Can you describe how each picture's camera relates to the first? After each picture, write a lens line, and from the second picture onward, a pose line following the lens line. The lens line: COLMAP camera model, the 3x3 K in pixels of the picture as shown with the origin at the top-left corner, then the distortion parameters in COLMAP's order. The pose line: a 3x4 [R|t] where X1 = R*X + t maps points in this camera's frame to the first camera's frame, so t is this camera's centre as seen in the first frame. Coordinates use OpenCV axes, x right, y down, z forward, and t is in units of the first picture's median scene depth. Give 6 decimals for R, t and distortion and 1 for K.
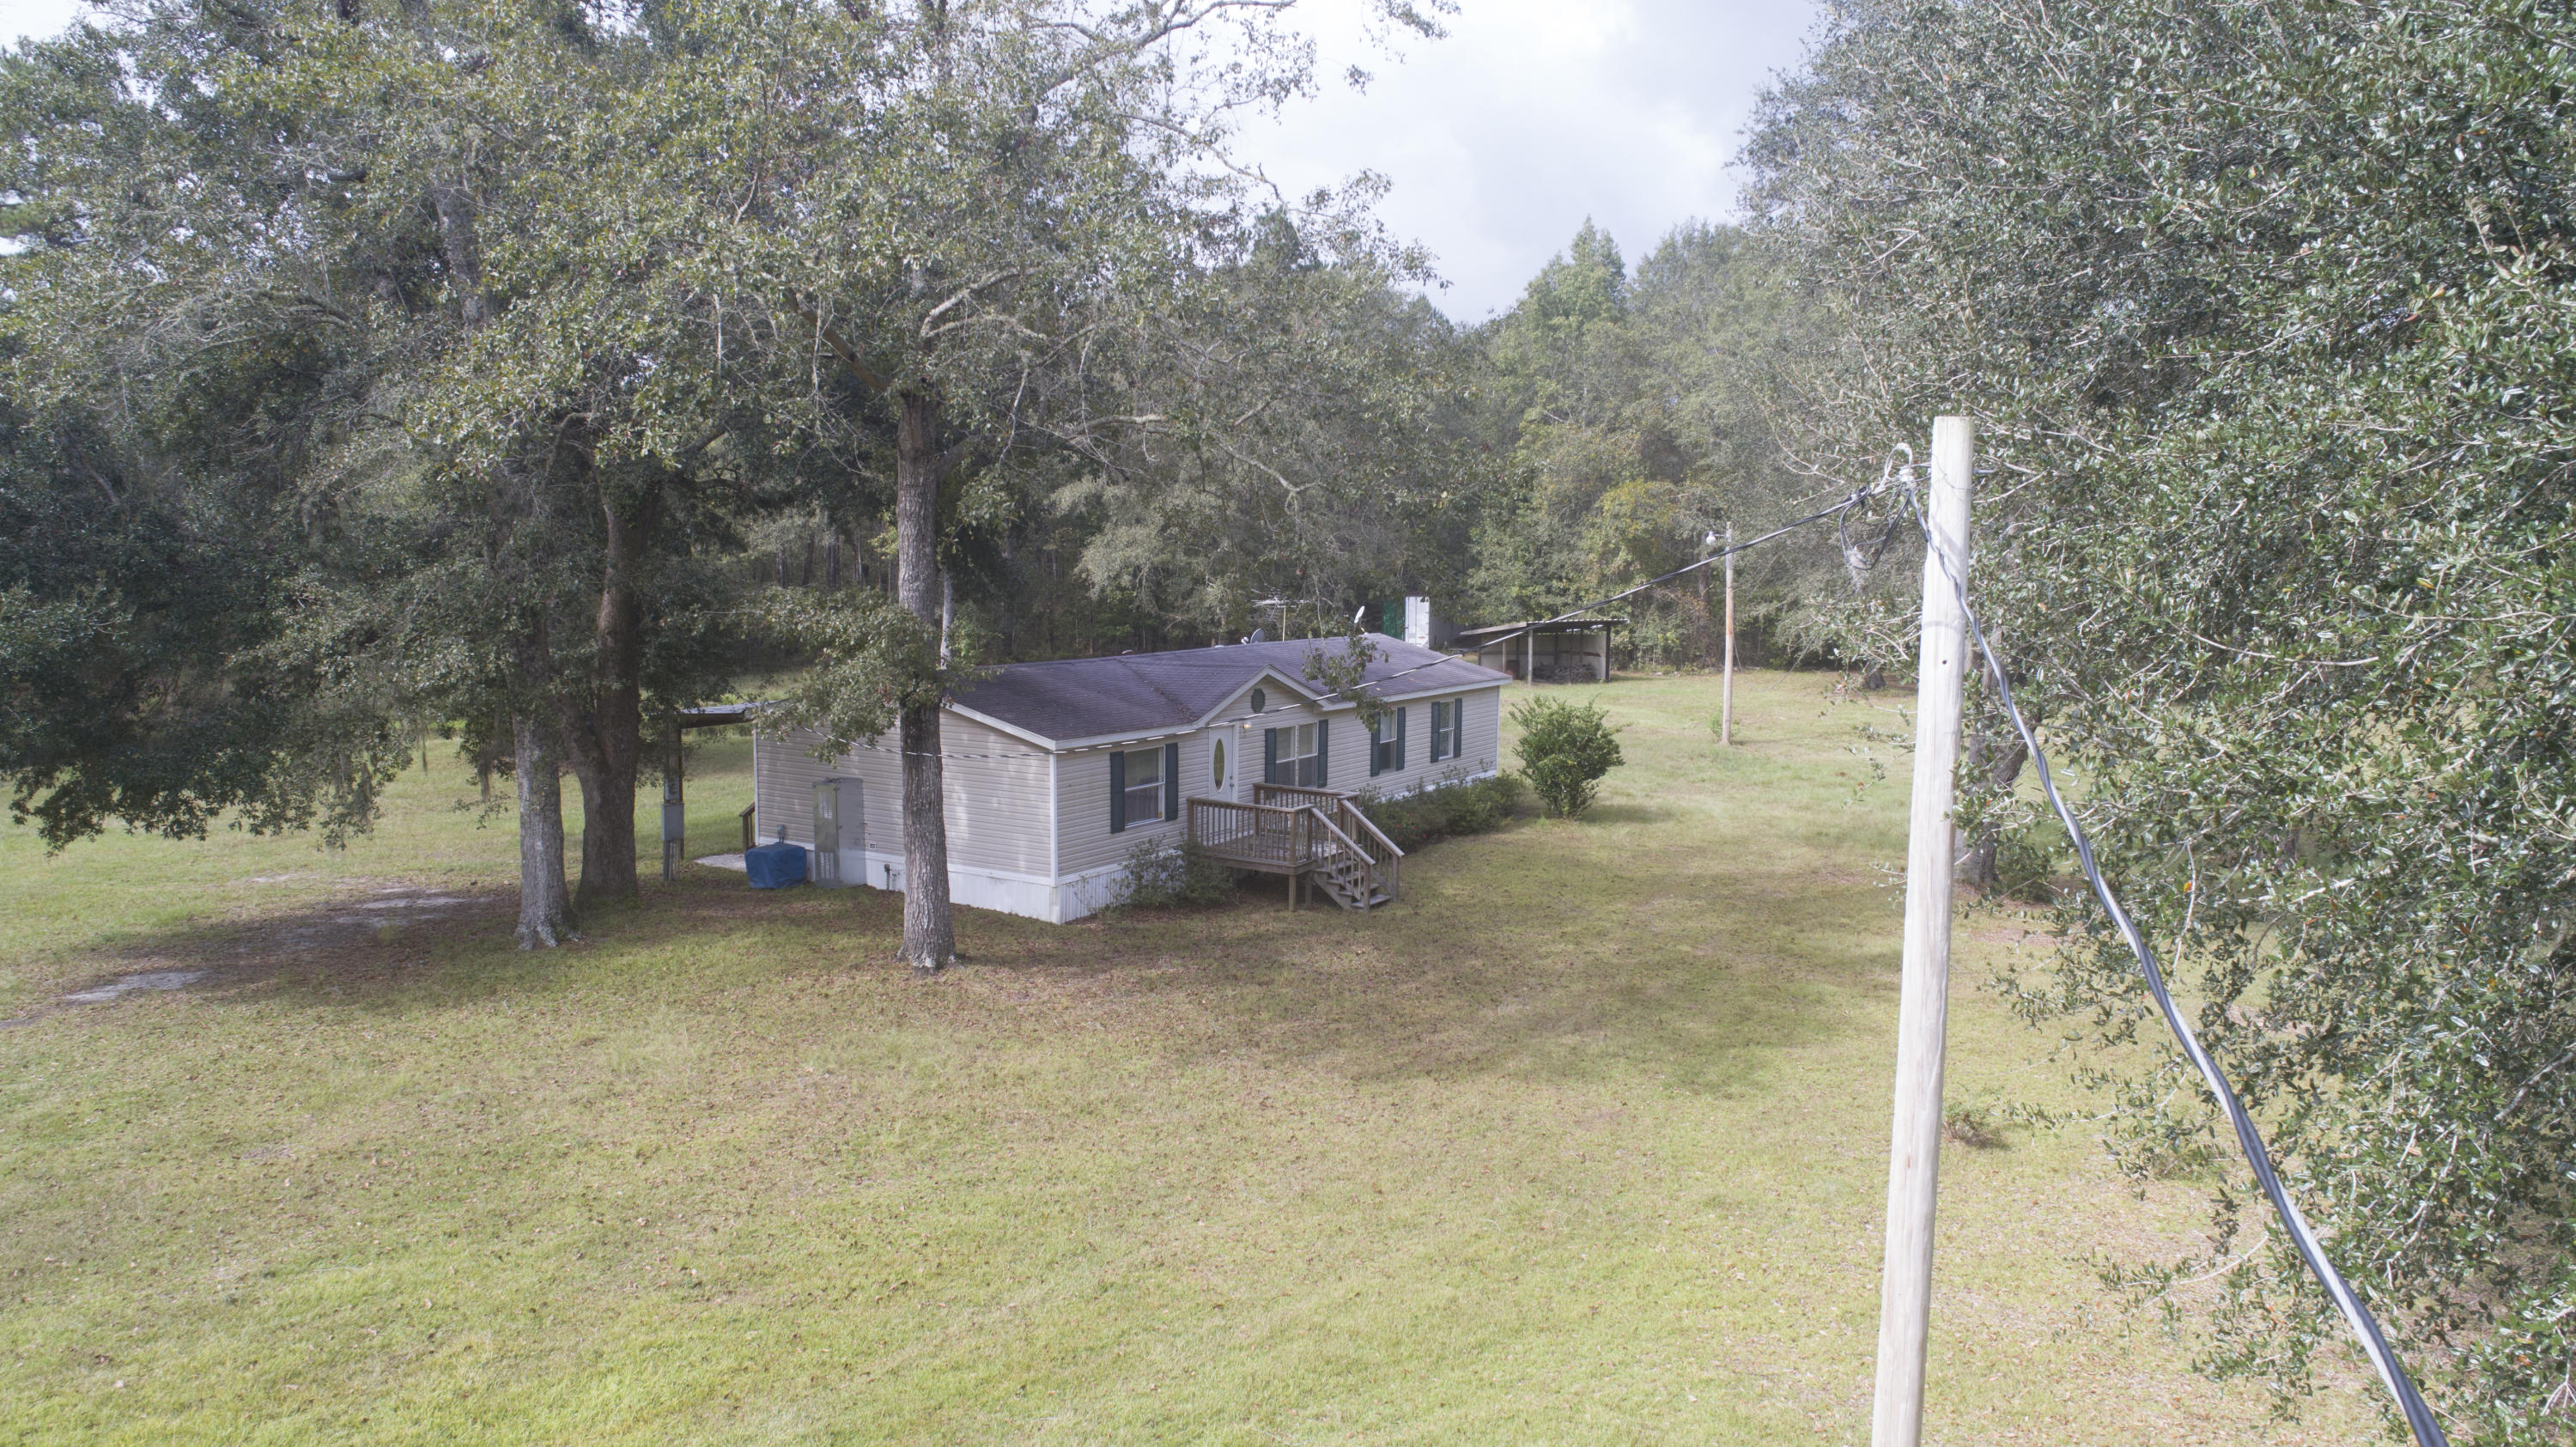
lens RADIAL K [[1737.4, 0, 1288.0], [0, 1737.4, 723.5], [0, 0, 1]] dist [-0.007540, 0.007994]
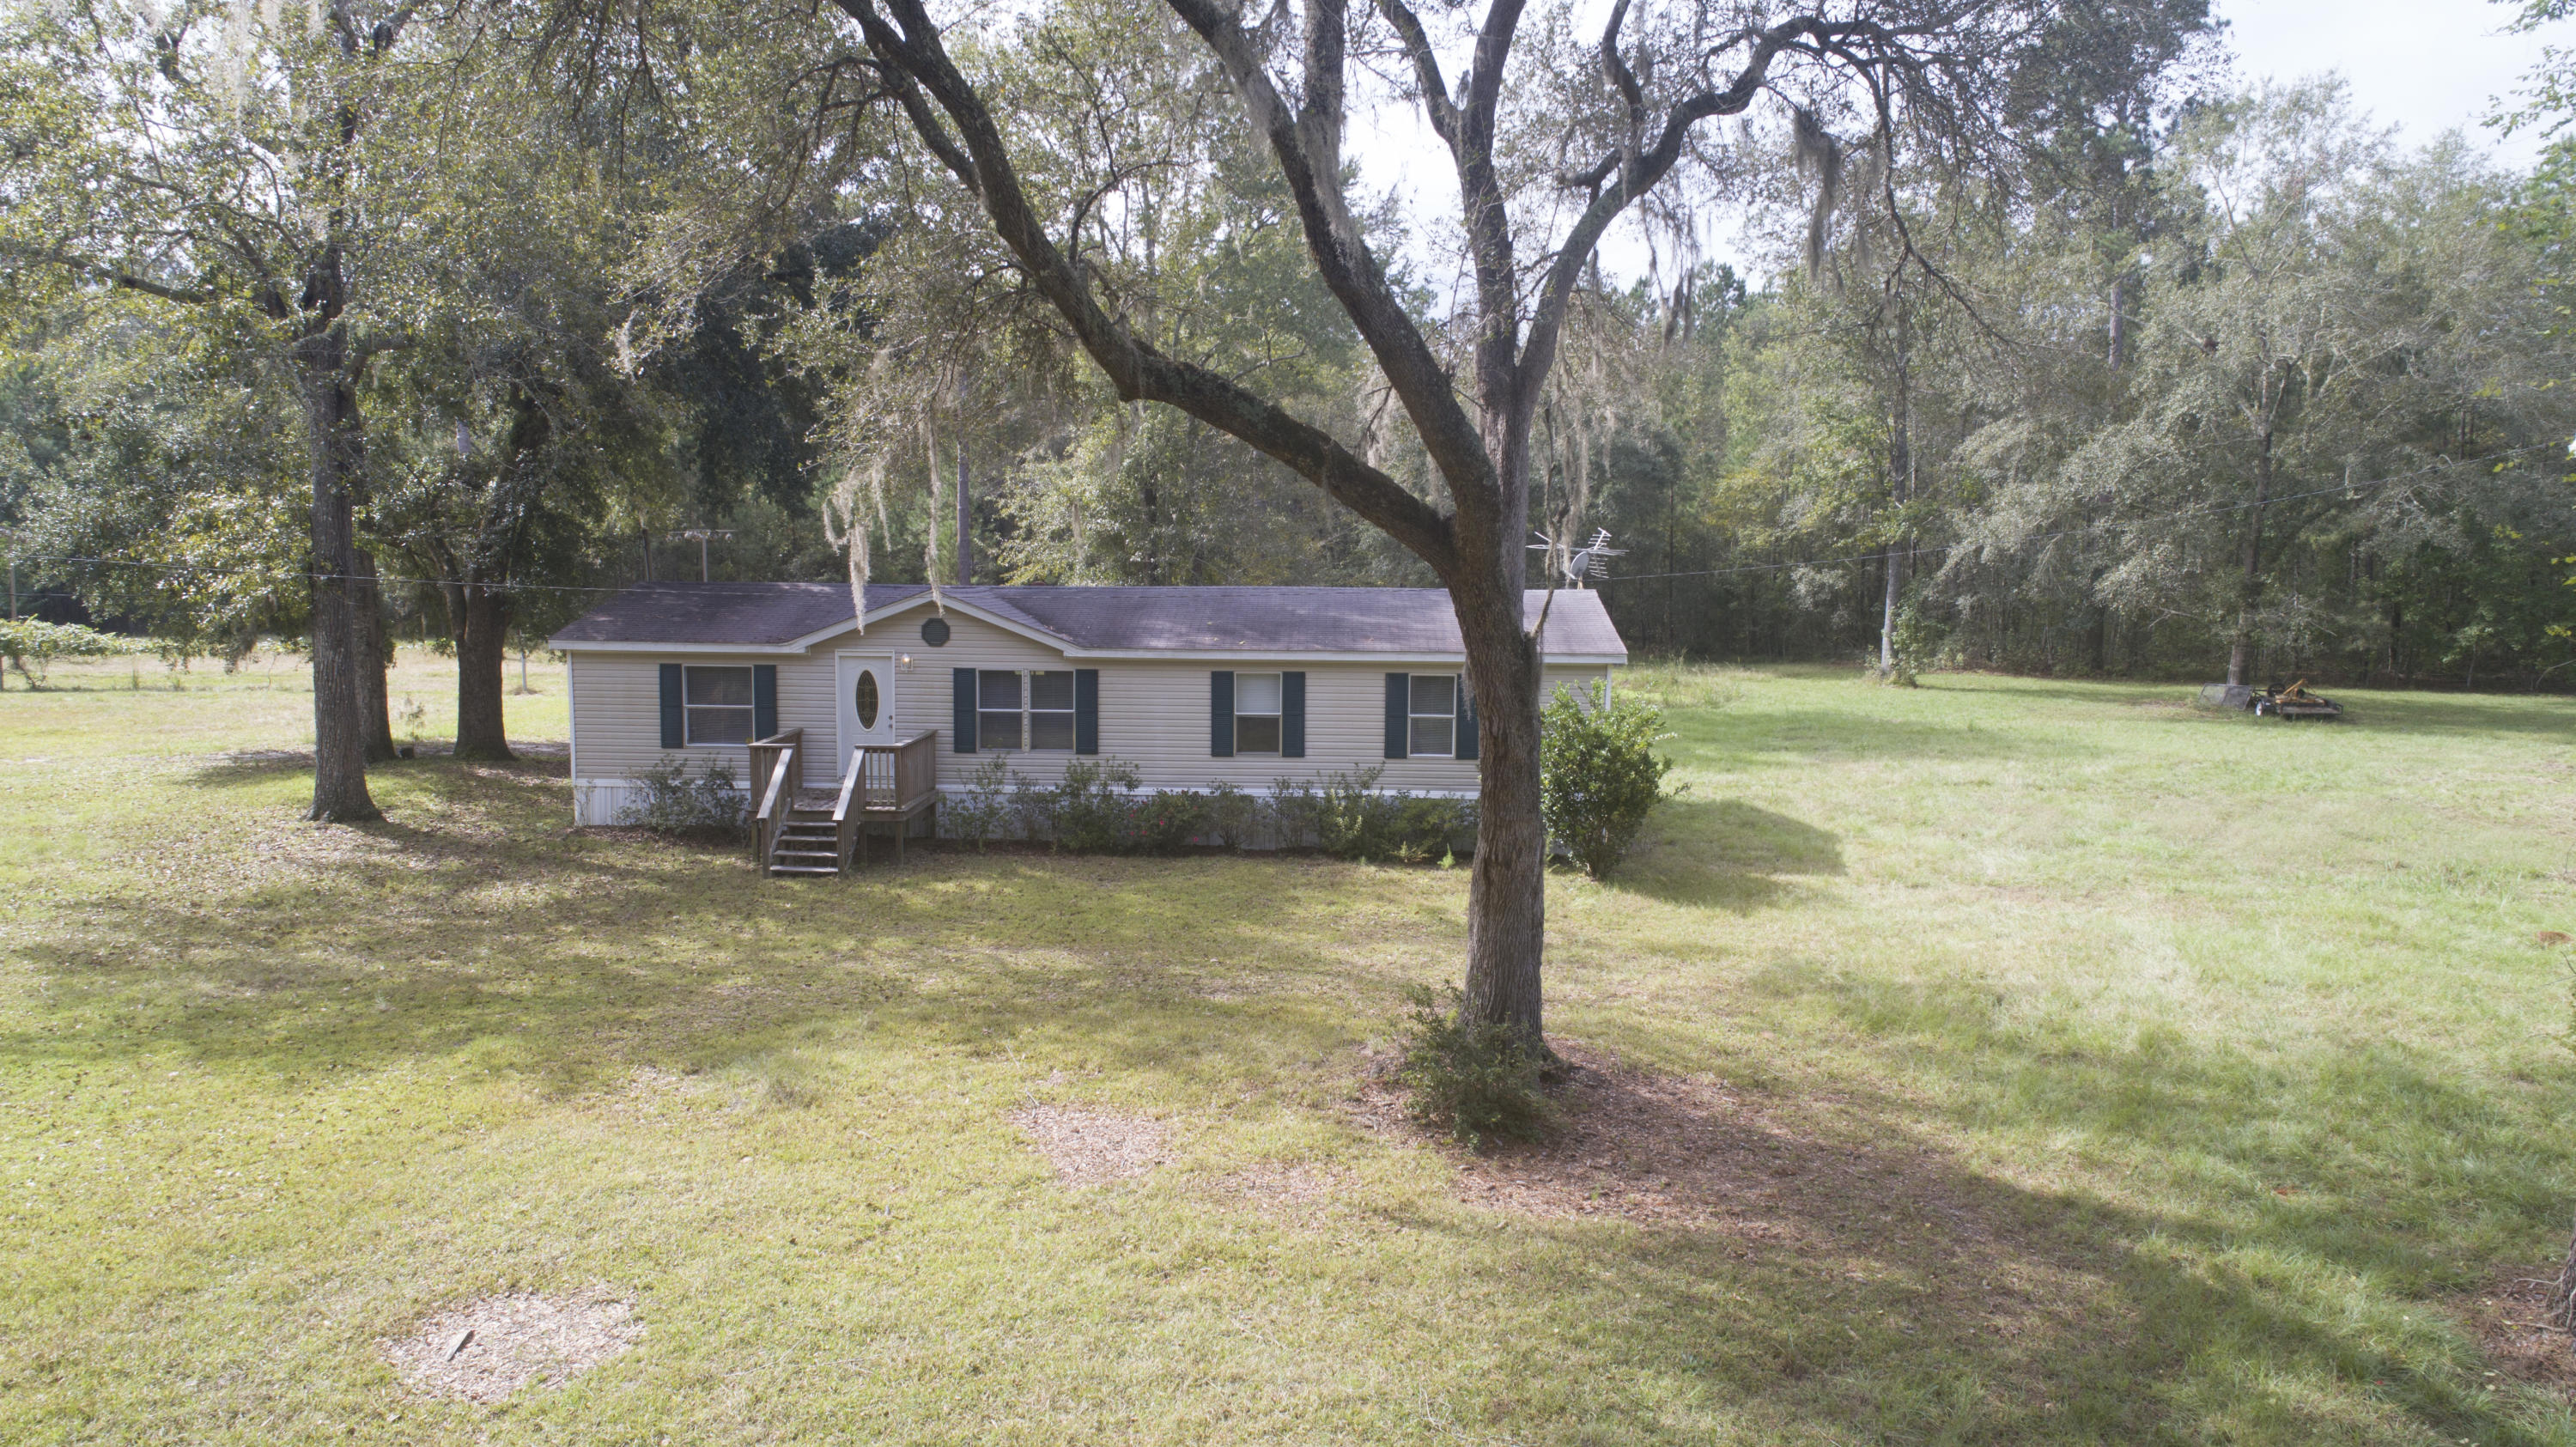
lens RADIAL K [[1737.4, 0, 1288.0], [0, 1737.4, 723.5], [0, 0, 1]] dist [-0.007540, 0.007994]
pose [[0.509693, 0.082607, -0.856381, 0.839397], [-0.095776, 0.994641, 0.038941, -0.019369], [0.855009, 0.062173, 0.514874, 0.747863]]
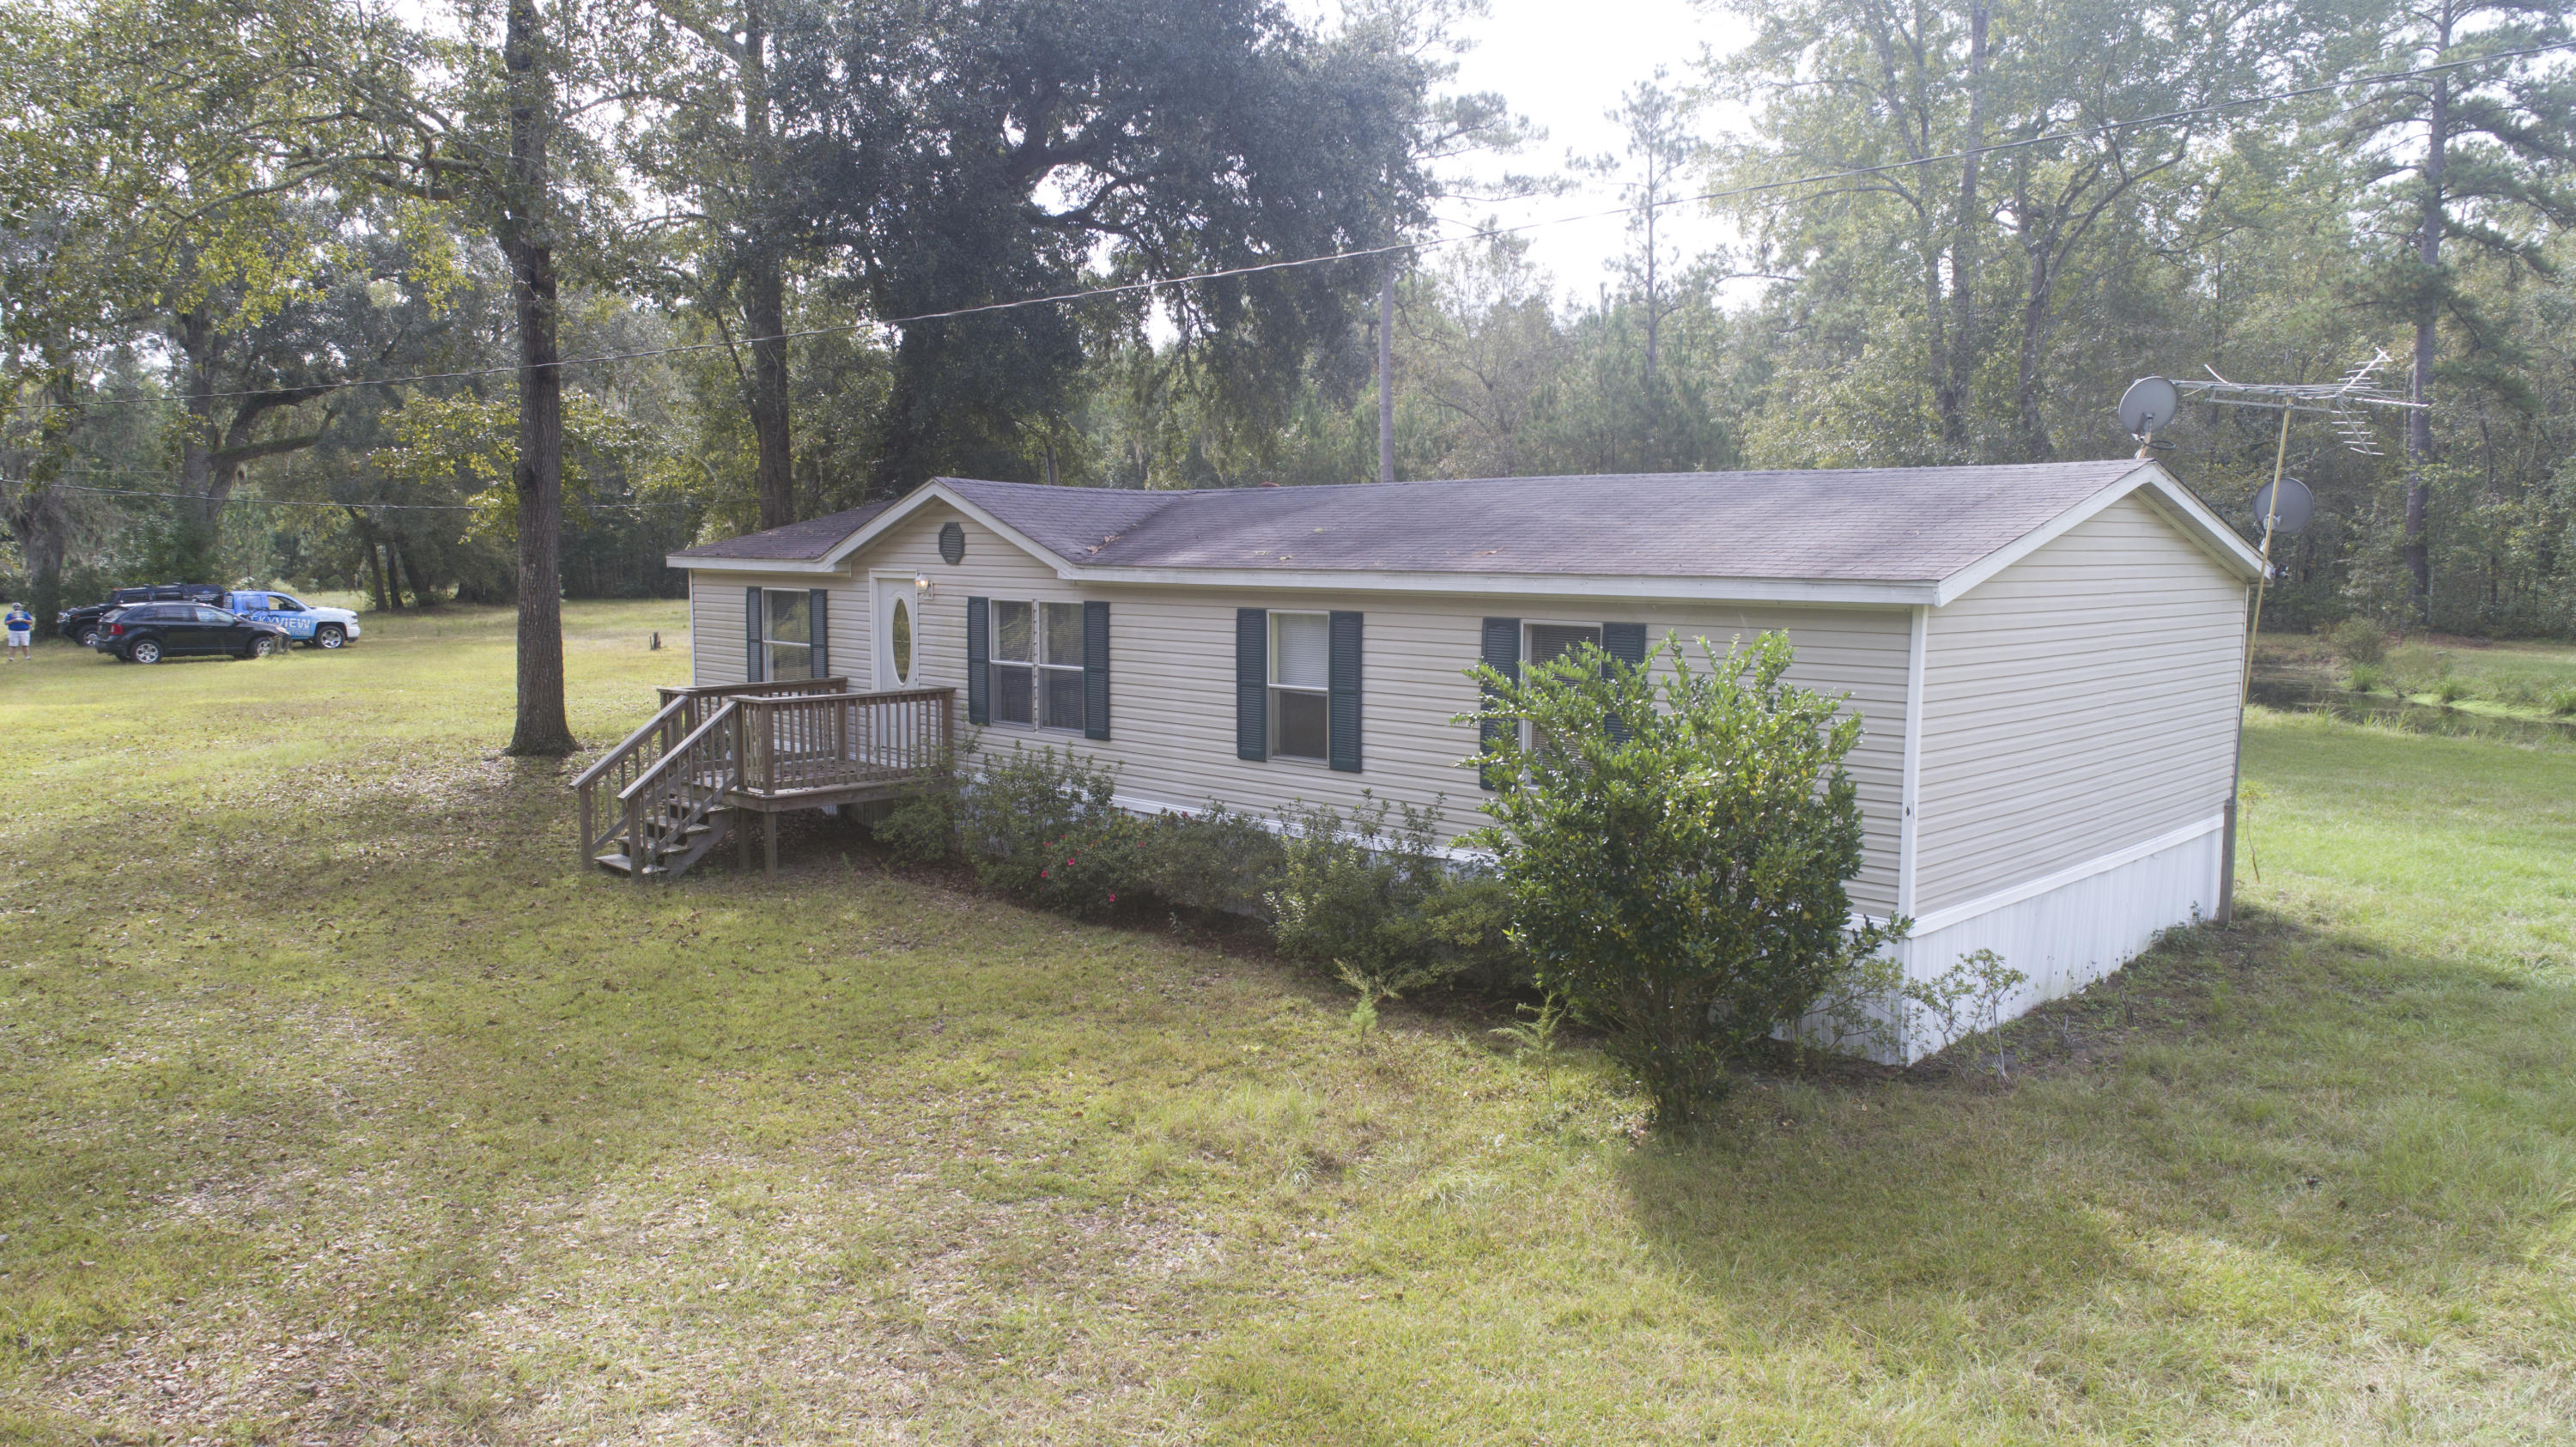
lens RADIAL K [[1737.4, 0, 1288.0], [0, 1737.4, 723.5], [0, 0, 1]] dist [-0.007540, 0.007994]
pose [[-0.212550, 0.086725, -0.973294, 0.545964], [-0.111530, 0.987391, 0.112337, -0.032581], [0.970764, 0.132429, -0.200198, 1.289493]]
